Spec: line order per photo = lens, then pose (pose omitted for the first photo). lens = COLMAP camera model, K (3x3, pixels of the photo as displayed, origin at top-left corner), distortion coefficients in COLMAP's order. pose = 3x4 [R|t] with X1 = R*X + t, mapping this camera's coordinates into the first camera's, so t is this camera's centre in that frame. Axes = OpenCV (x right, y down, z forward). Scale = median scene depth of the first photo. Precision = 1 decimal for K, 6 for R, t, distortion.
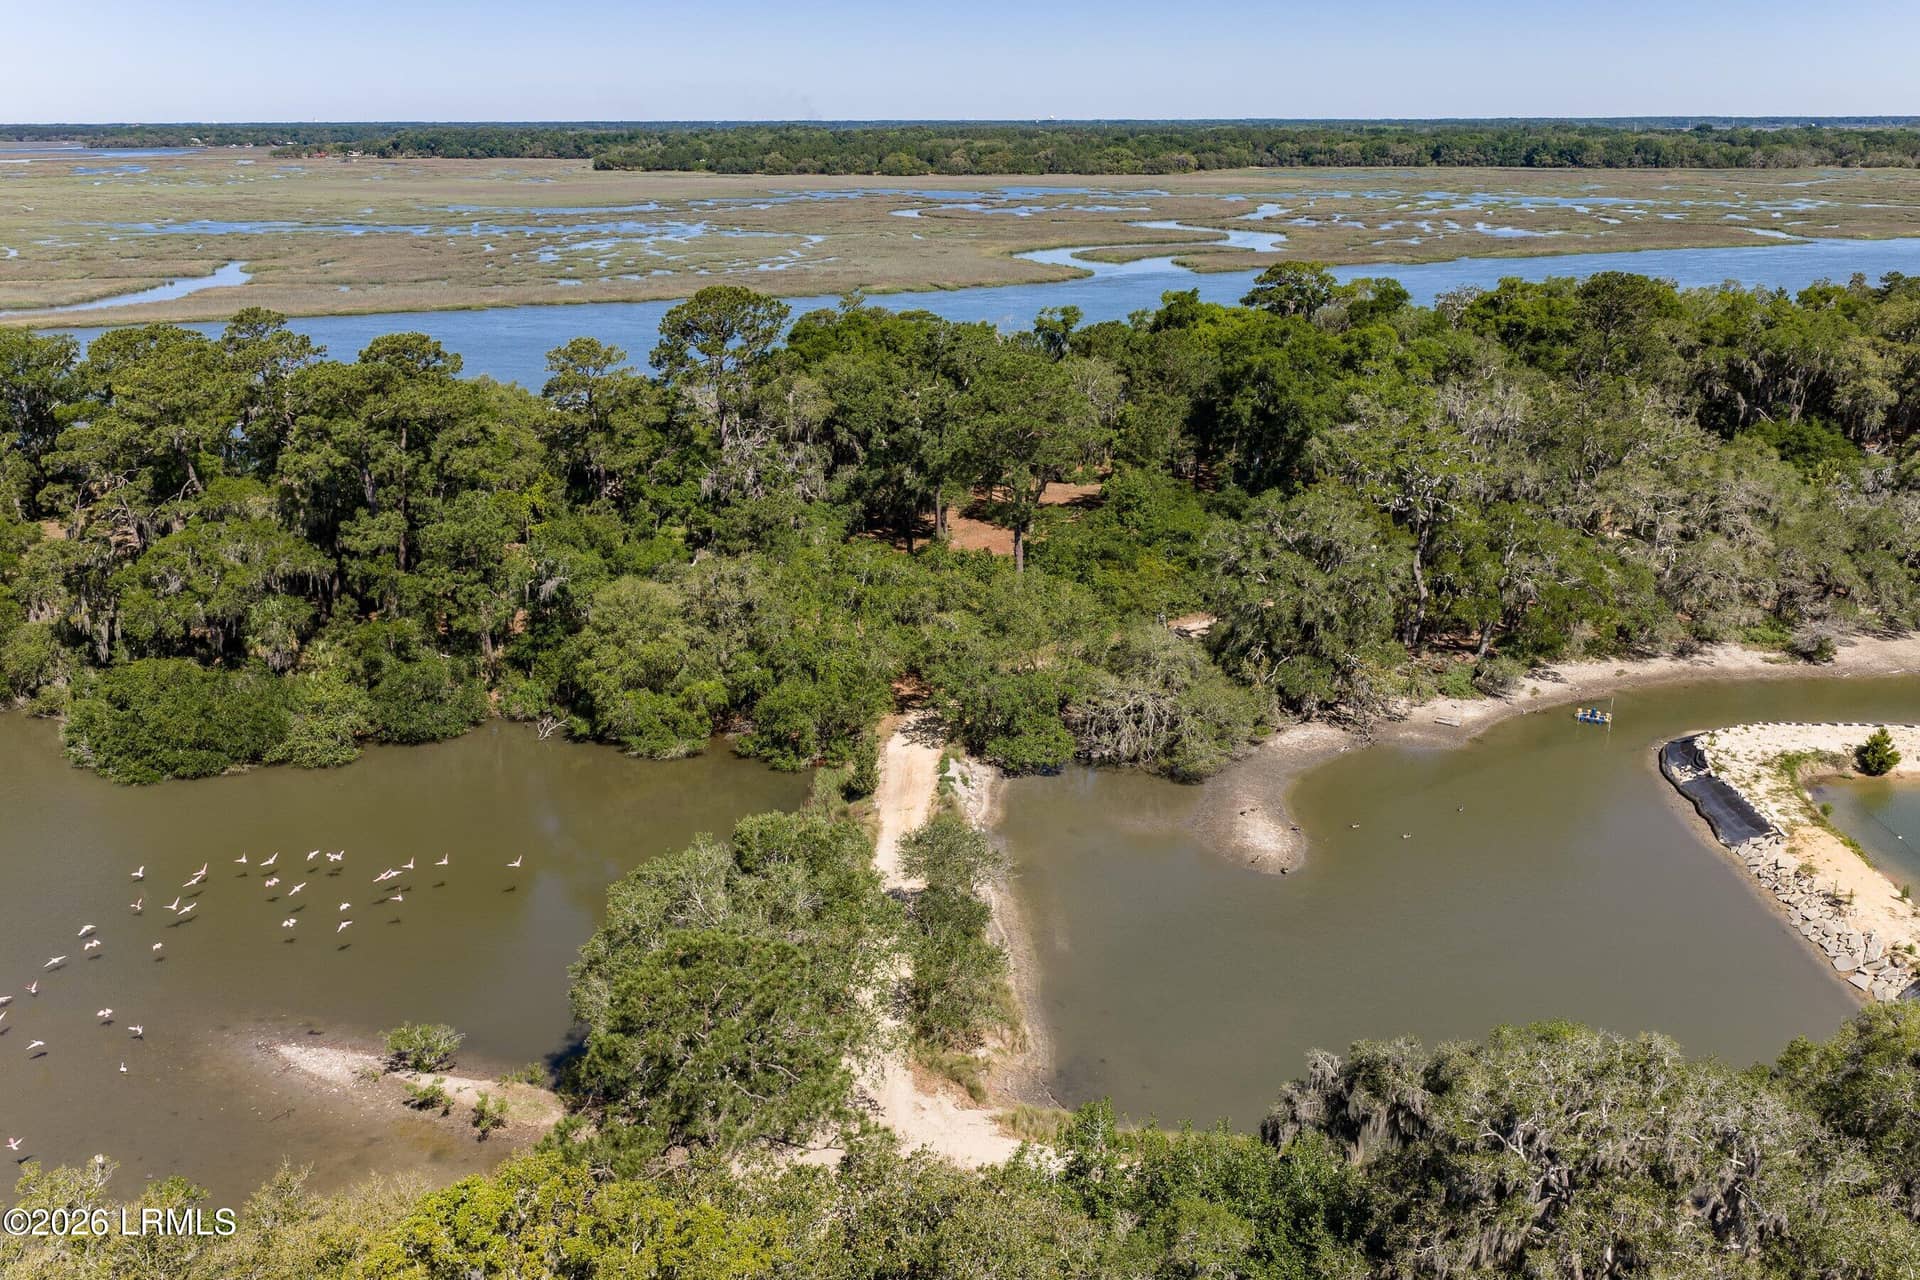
lens RADIAL K [[1618.1, 0, 960.0], [0, 1618.1, 640.0], [0, 0, 1]] dist [0.004249, -0.016328]
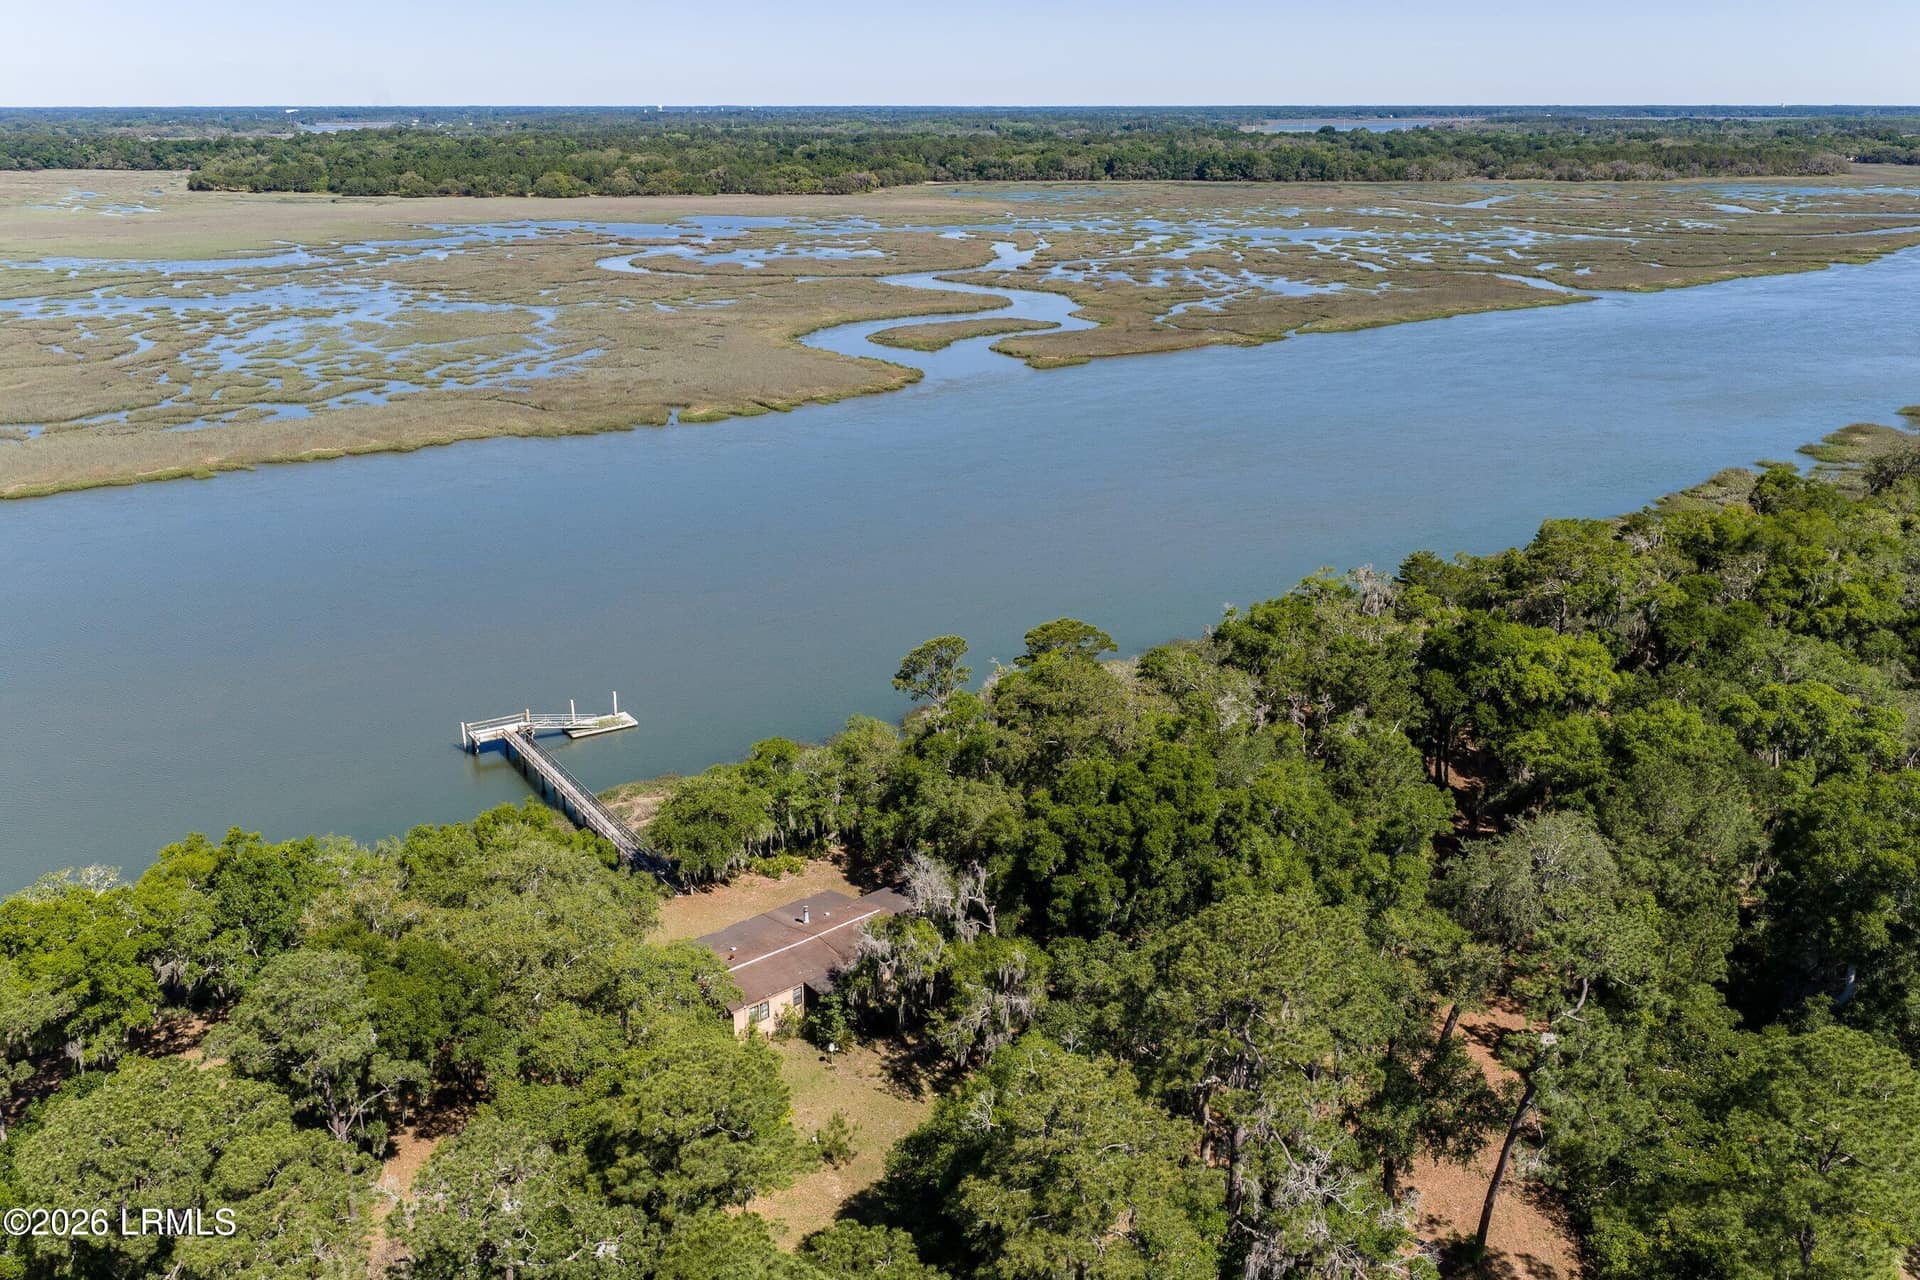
lens RADIAL K [[1642.9, 0, 960.0], [0, 1642.9, 640.0], [0, 0, 1]] dist [0.012139, -0.022198]
pose [[0.972980, -0.069448, 0.220198, -0.361309], [0.068564, 0.997579, 0.011663, -0.321630], [-0.220474, 0.003750, 0.975386, 0.460256]]
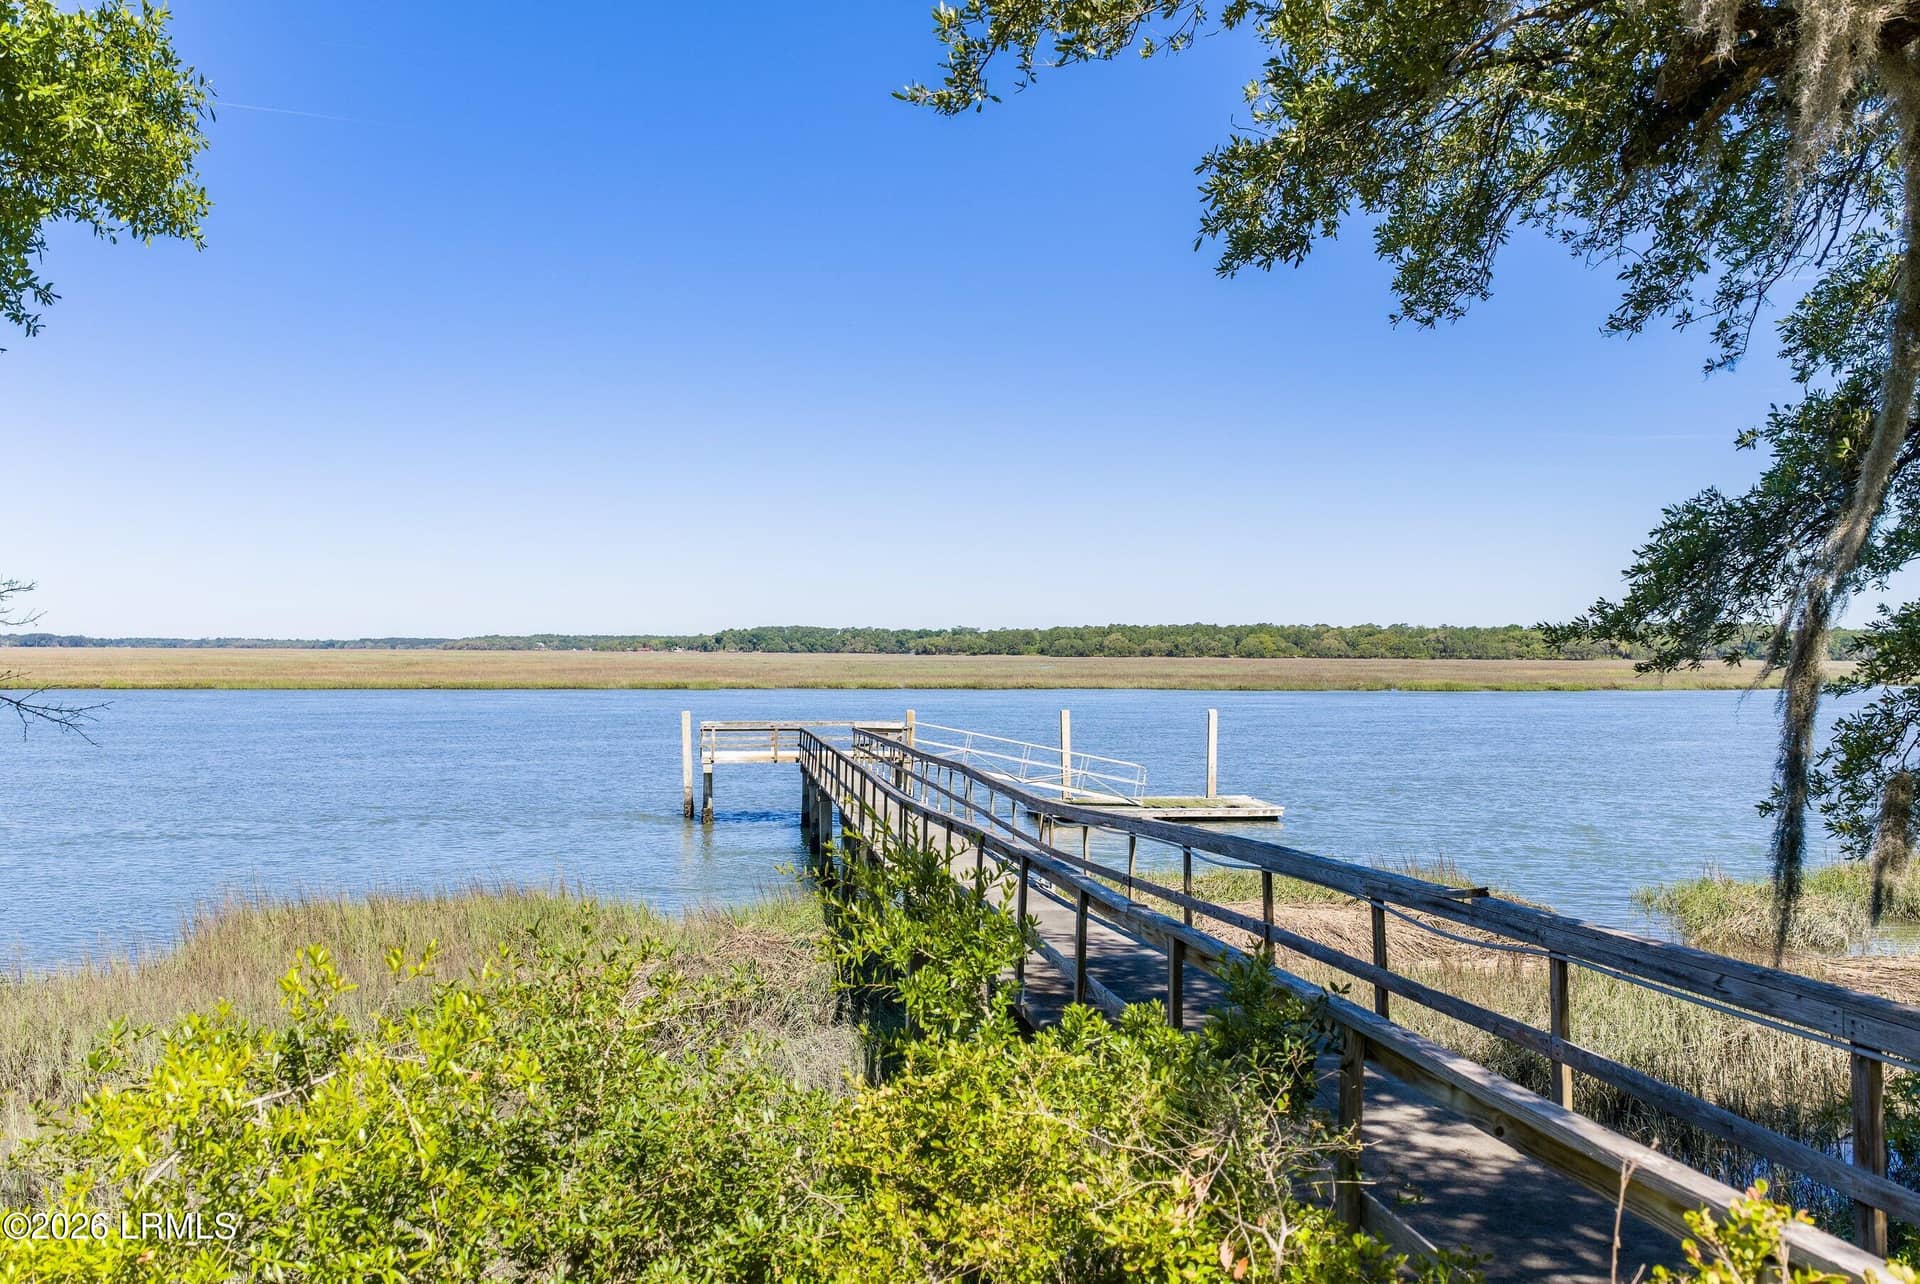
lens RADIAL K [[1631.6, 0, 946.1], [0, 1631.6, 647.2], [0, 0, 1]] dist [0.011537, -0.033987]
pose [[0.981348, 0.009444, -0.192006, -0.332940], [-0.068239, 0.950861, -0.302005, -0.173176], [0.179719, 0.309474, 0.933770, 1.465241]]
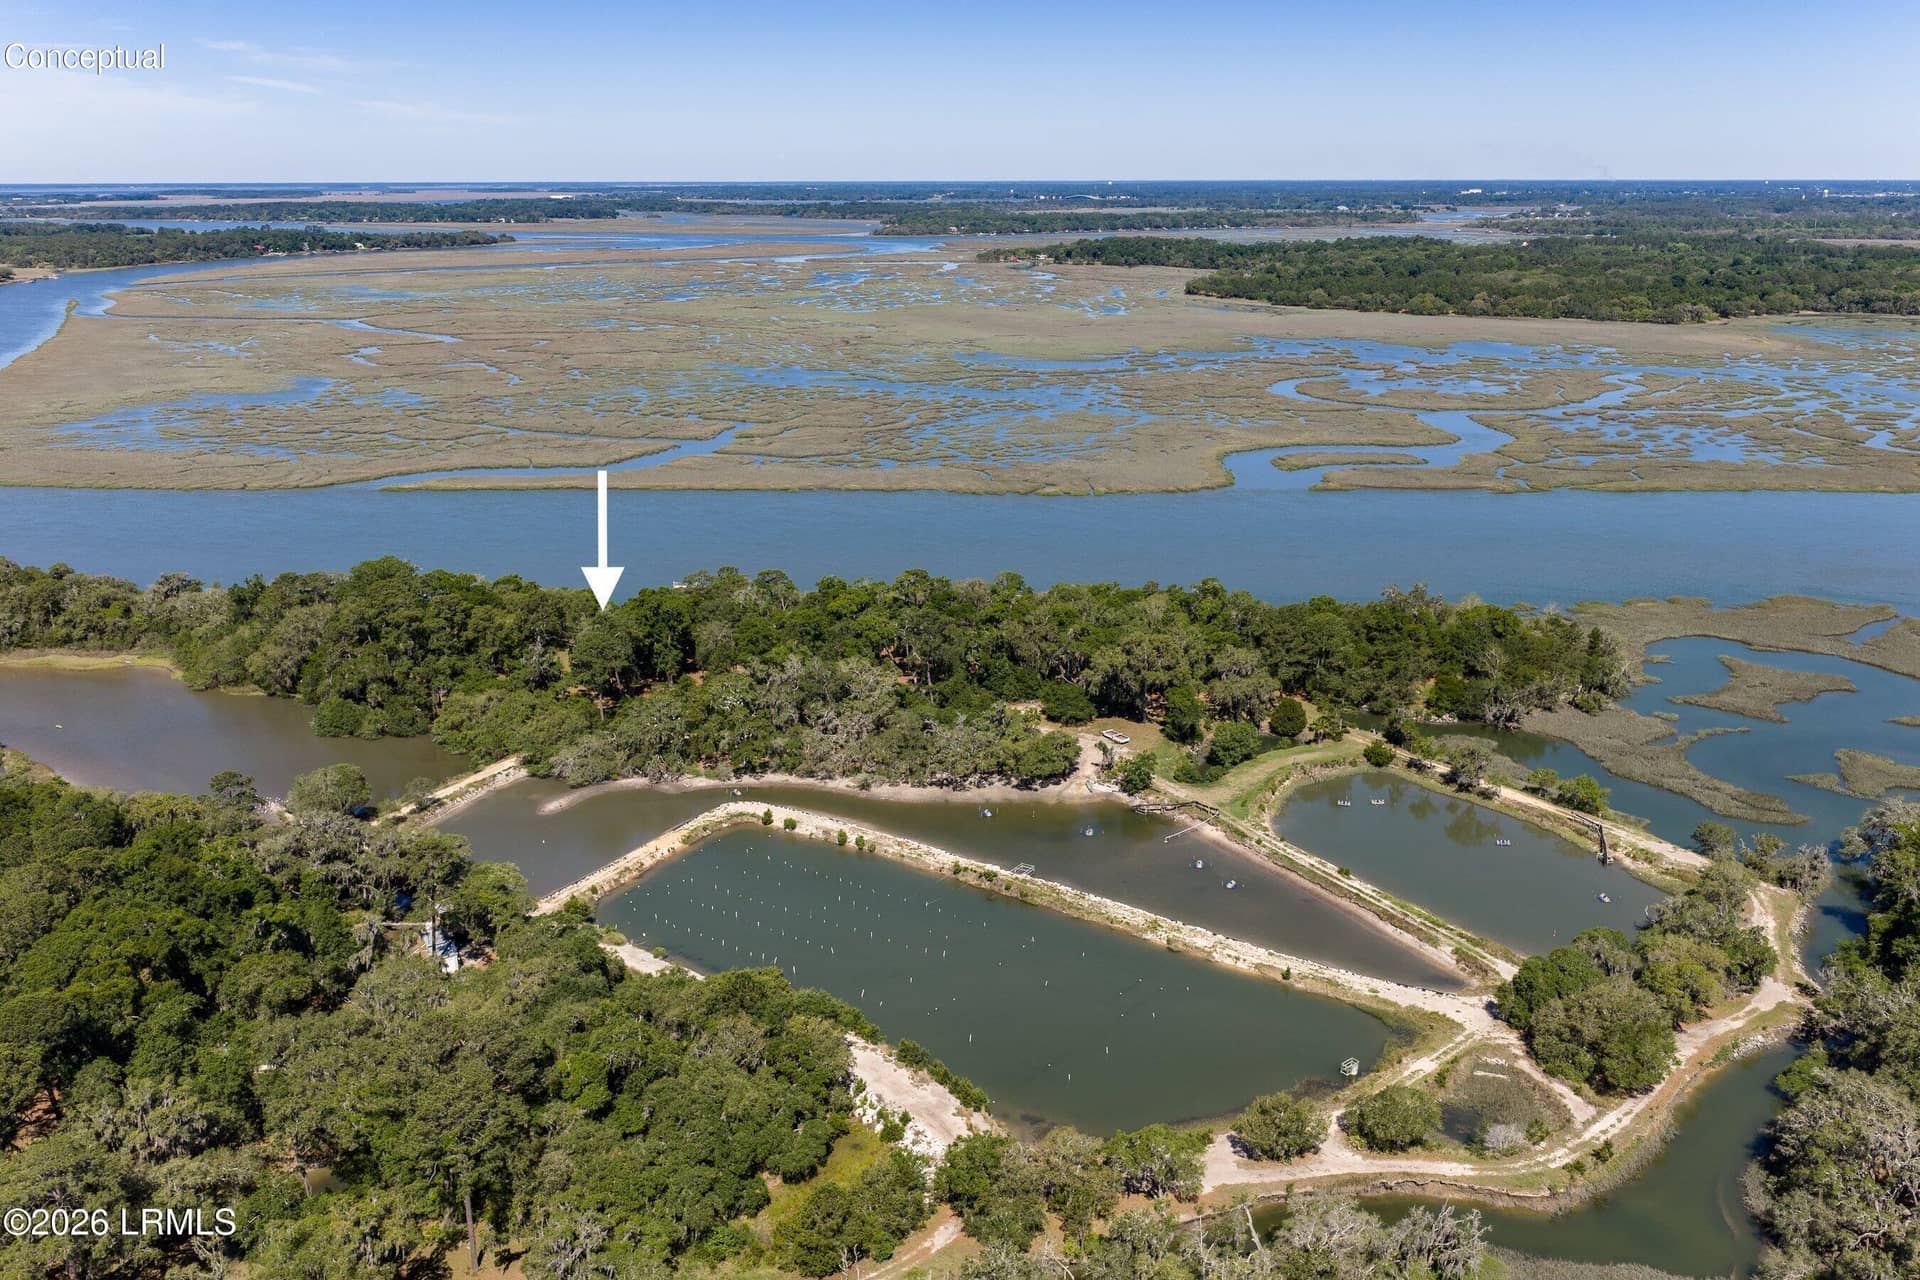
lens RADIAL K [[1587.1, 0, 962.0], [0, 1587.1, 634.9], [0, 0, 1]] dist [0.004401, -0.015328]
pose [[0.896170, 0.122745, -0.426394, 1.644203], [-0.134893, 0.990859, 0.001727, -0.242013], [0.422708, 0.055969, 0.904536, -1.128402]]
